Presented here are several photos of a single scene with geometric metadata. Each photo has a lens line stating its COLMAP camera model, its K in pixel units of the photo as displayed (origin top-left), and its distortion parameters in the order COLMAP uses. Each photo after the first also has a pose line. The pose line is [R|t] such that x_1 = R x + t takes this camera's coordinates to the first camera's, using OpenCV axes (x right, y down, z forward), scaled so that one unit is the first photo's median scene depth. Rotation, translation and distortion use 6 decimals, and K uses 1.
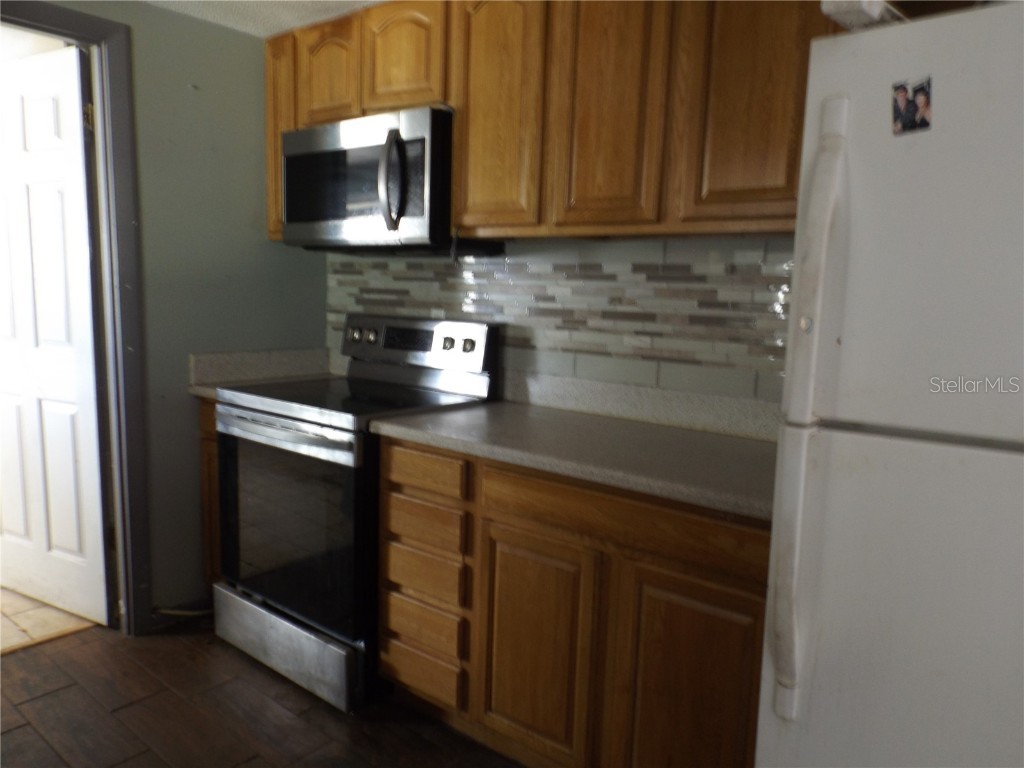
lens RADIAL K [[741.7, 0, 508.7], [0, 741.7, 391.5], [0, 0, 1]] dist [0.014647, -0.018538]
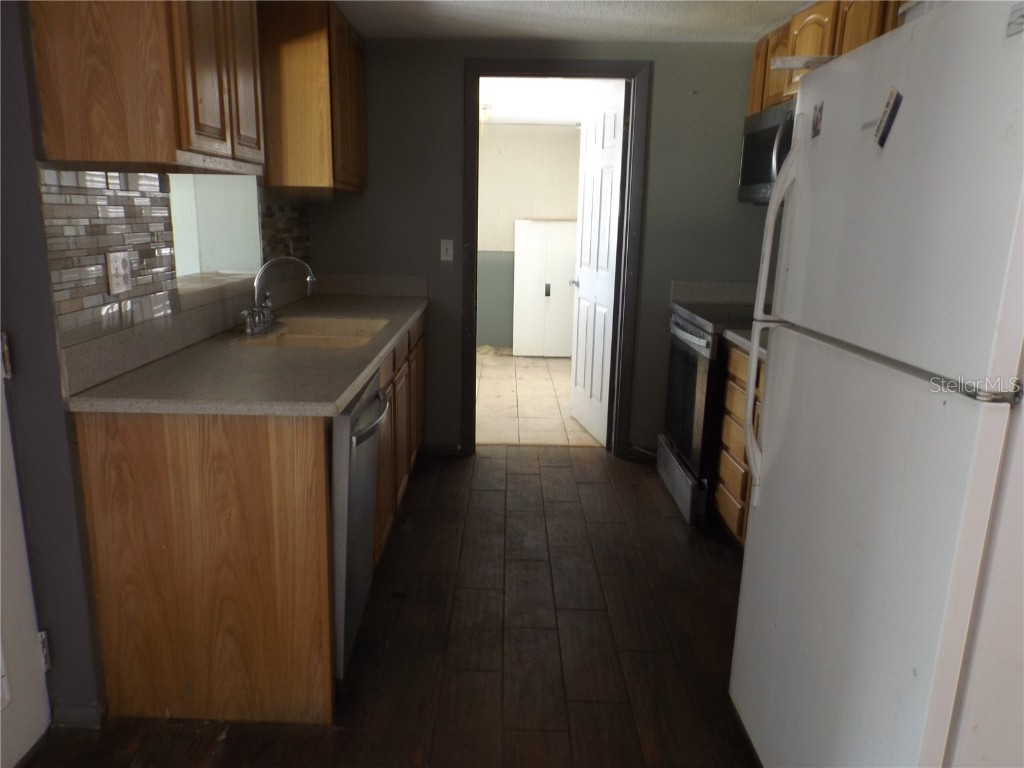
lens RADIAL K [[741.7, 0, 513.1], [0, 741.7, 381.4], [0, 0, 1]] dist [0.014647, -0.018538]
pose [[0.640703, 0.149039, -0.753185, 0.555631], [-0.102265, 0.988804, 0.108670, 0.022444], [0.760948, 0.007400, 0.648771, -0.203793]]
